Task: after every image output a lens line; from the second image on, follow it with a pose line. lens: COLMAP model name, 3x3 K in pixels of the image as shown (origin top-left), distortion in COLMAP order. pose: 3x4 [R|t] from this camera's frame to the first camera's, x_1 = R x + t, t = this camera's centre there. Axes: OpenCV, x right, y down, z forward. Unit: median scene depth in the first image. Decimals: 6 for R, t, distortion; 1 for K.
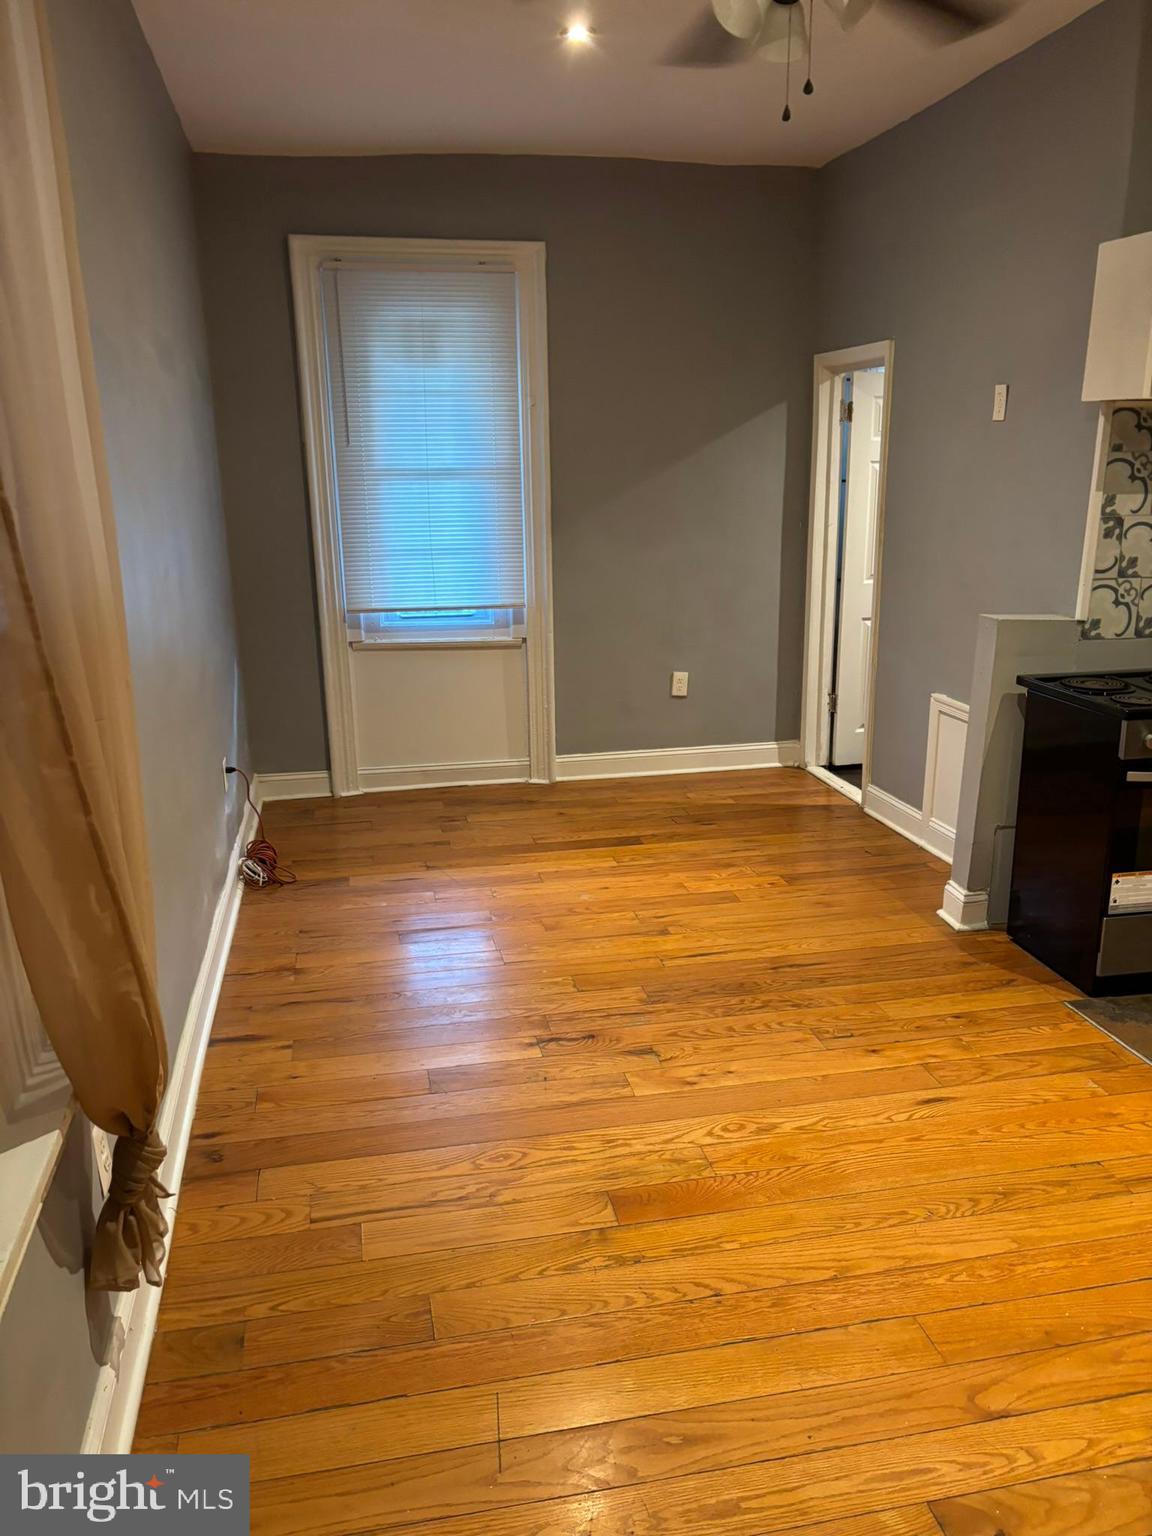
lens RADIAL K [[1166.0, 0, 581.0], [0, 1166.0, 765.7], [0, 0, 1]] dist [0.045328, -0.060590]
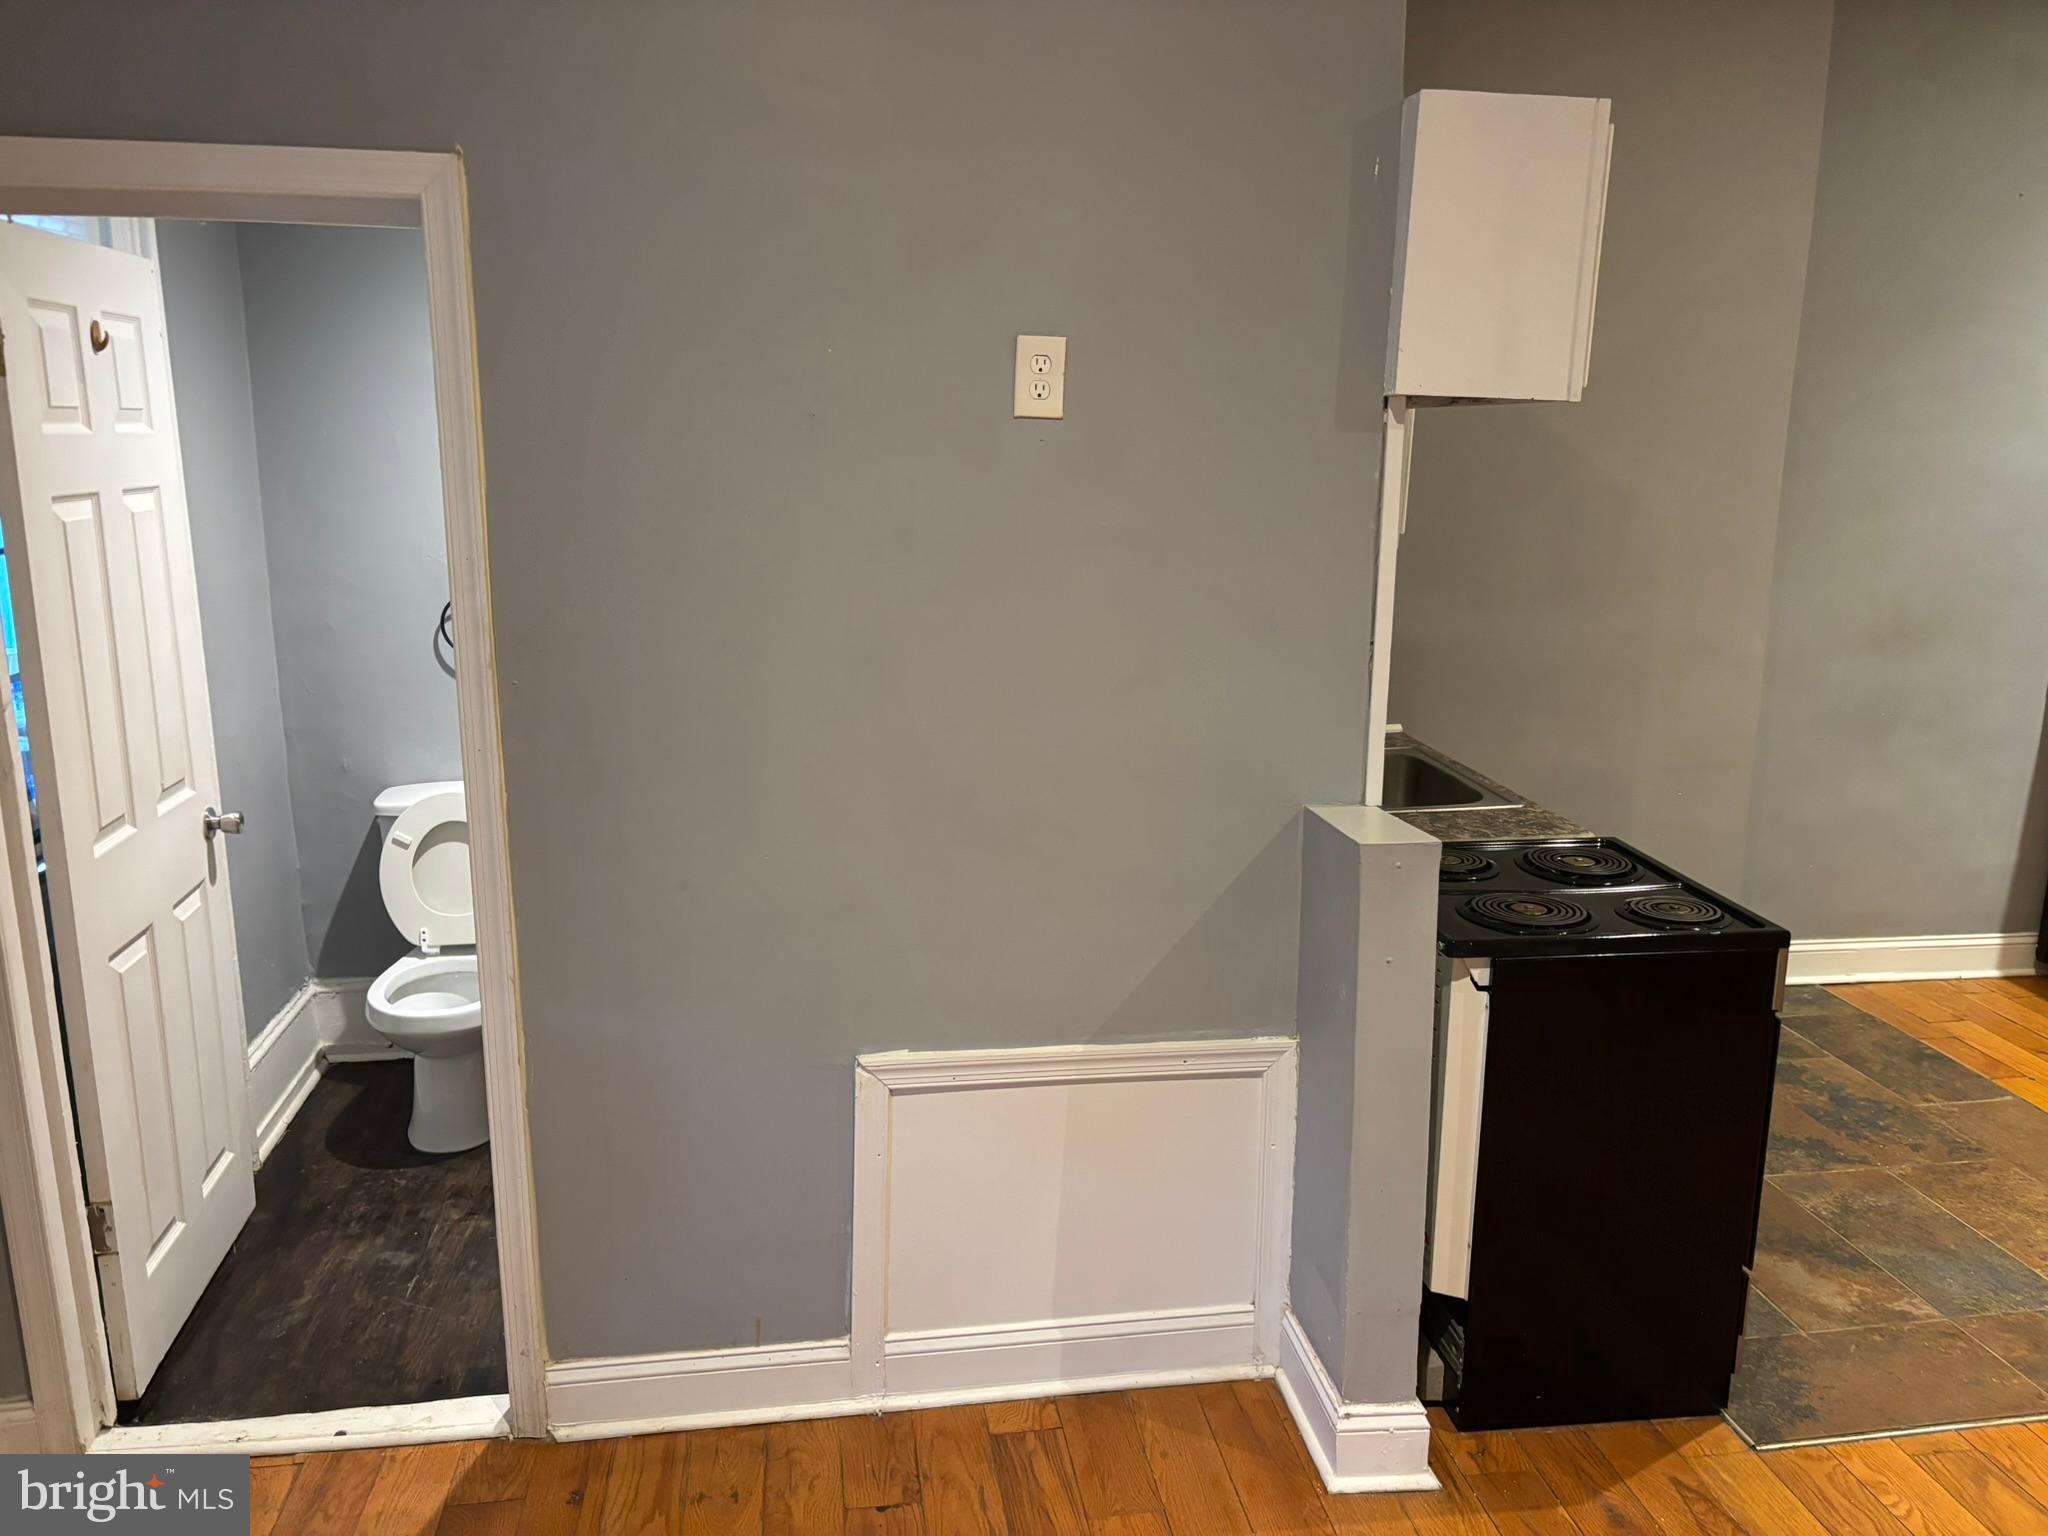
lens RADIAL K [[1554.7, 0, 1027.9], [0, 1554.7, 757.8], [0, 0, 1]] dist [0.045328, -0.060590]
pose [[0.059748, -0.201726, 0.977618, -0.264910], [0.237963, 0.954011, 0.182312, -0.315467], [-0.969435, 0.221744, 0.105003, 1.095229]]
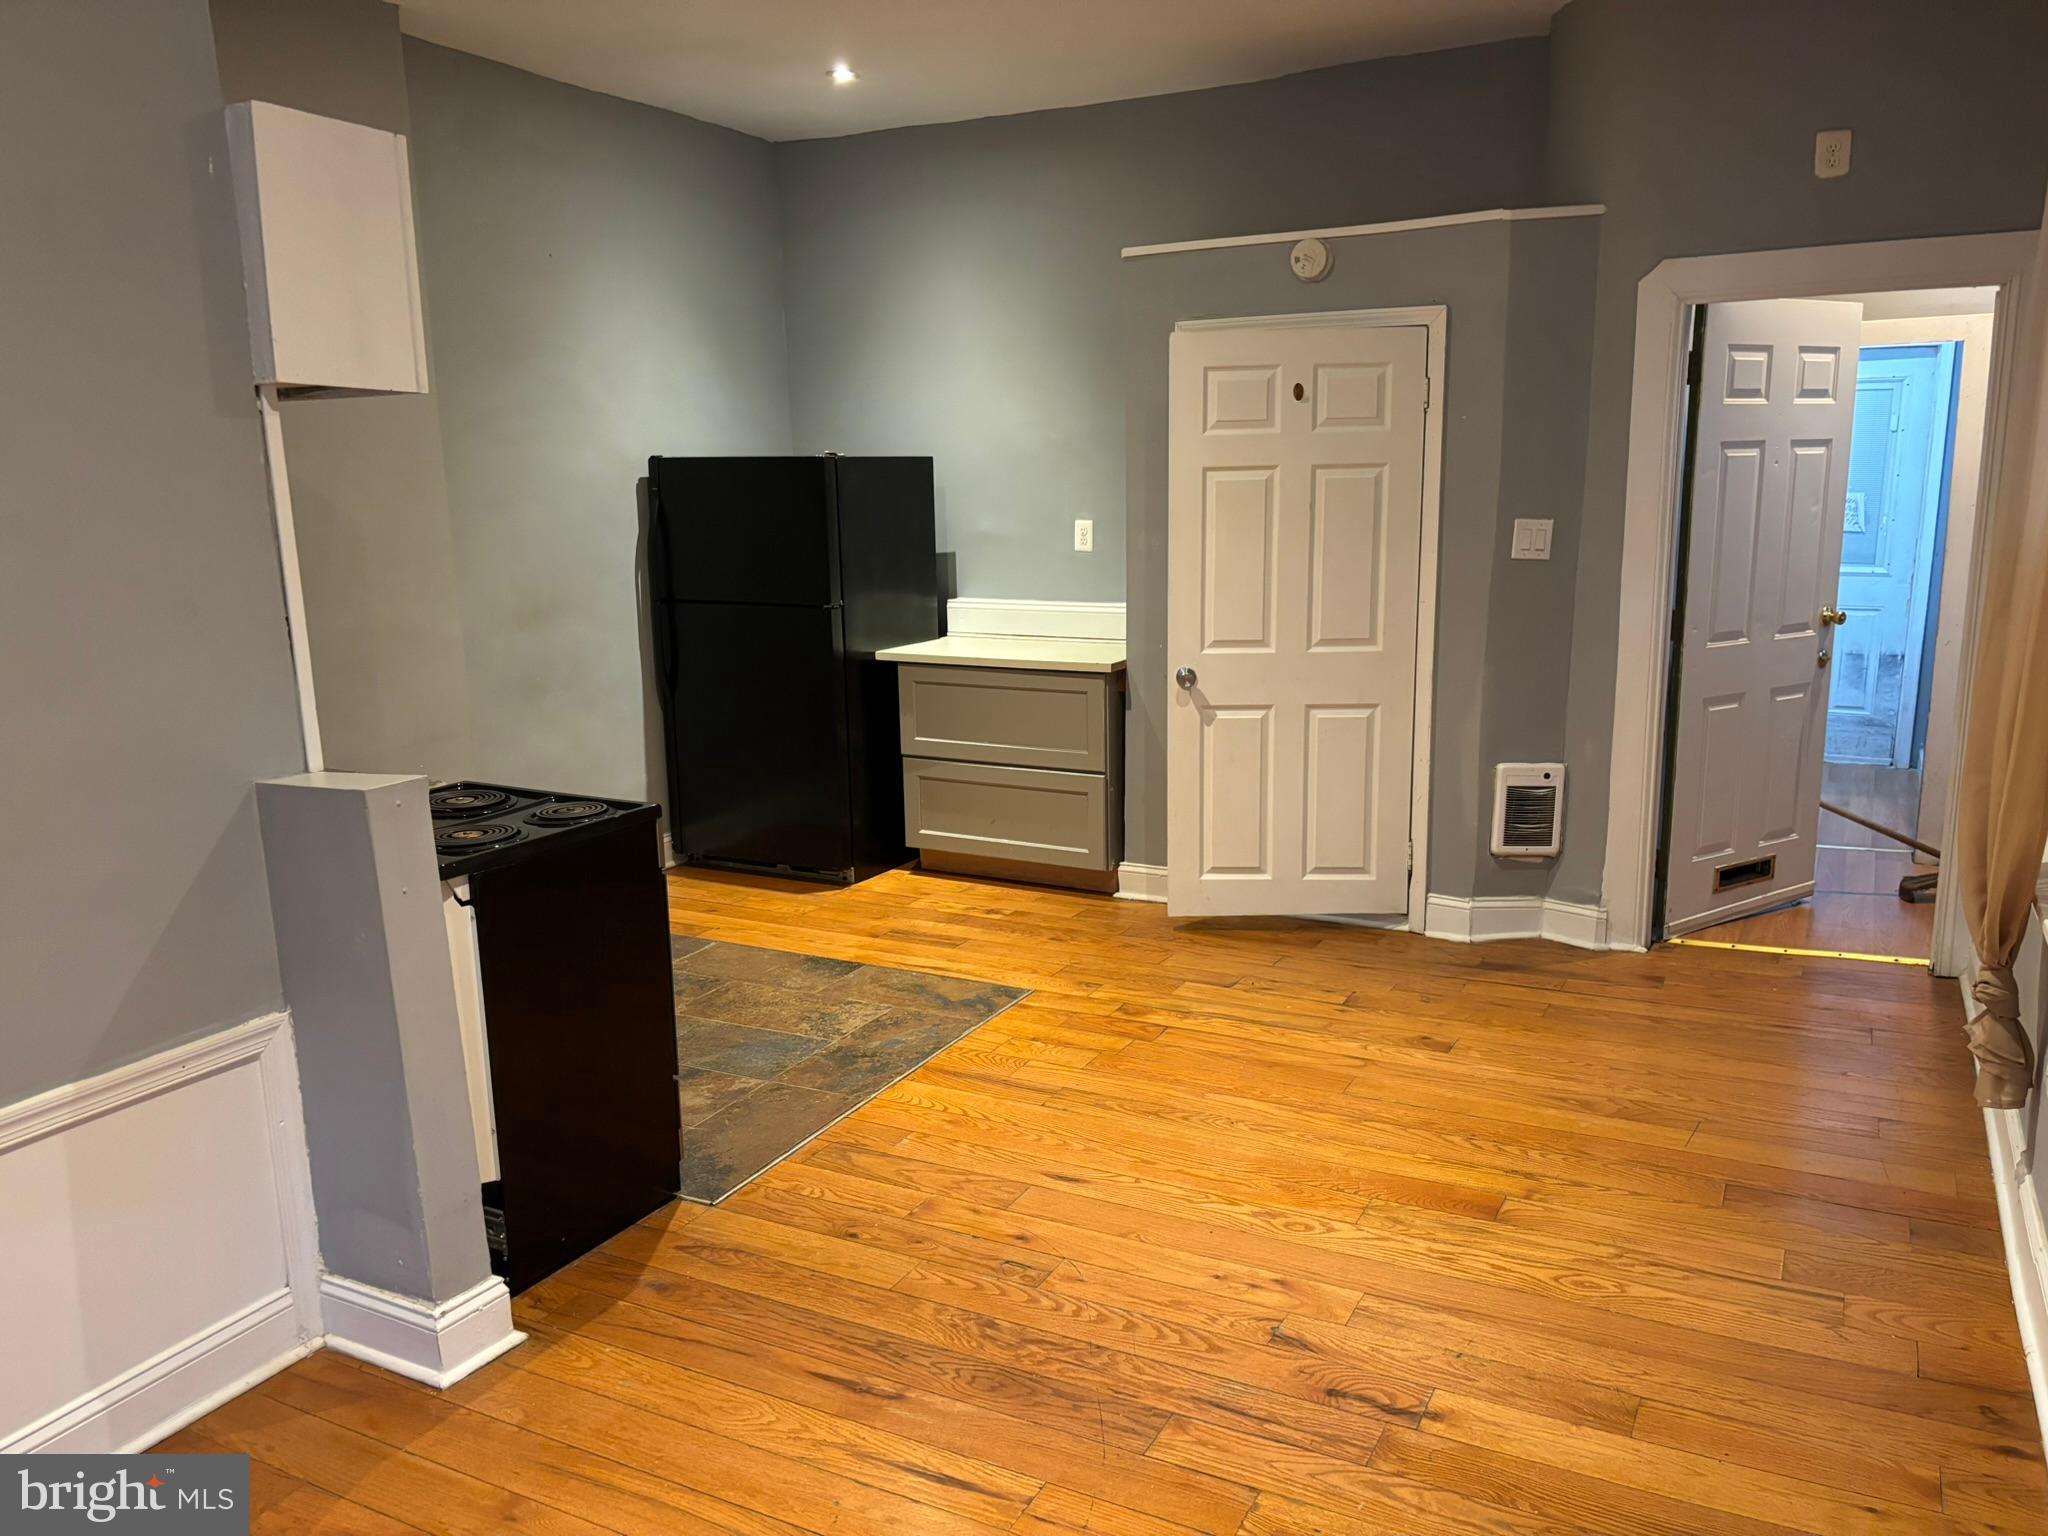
lens RADIAL K [[1548.5, 0, 1019.1], [0, 1548.5, 770.9], [0, 0, 1]] dist [0.035402, -0.035559]
pose [[-0.766414, -0.098864, 0.634693, -0.303059], [0.188271, 0.910117, 0.369109, -0.341601], [-0.614137, 0.402384, -0.678913, 1.322606]]
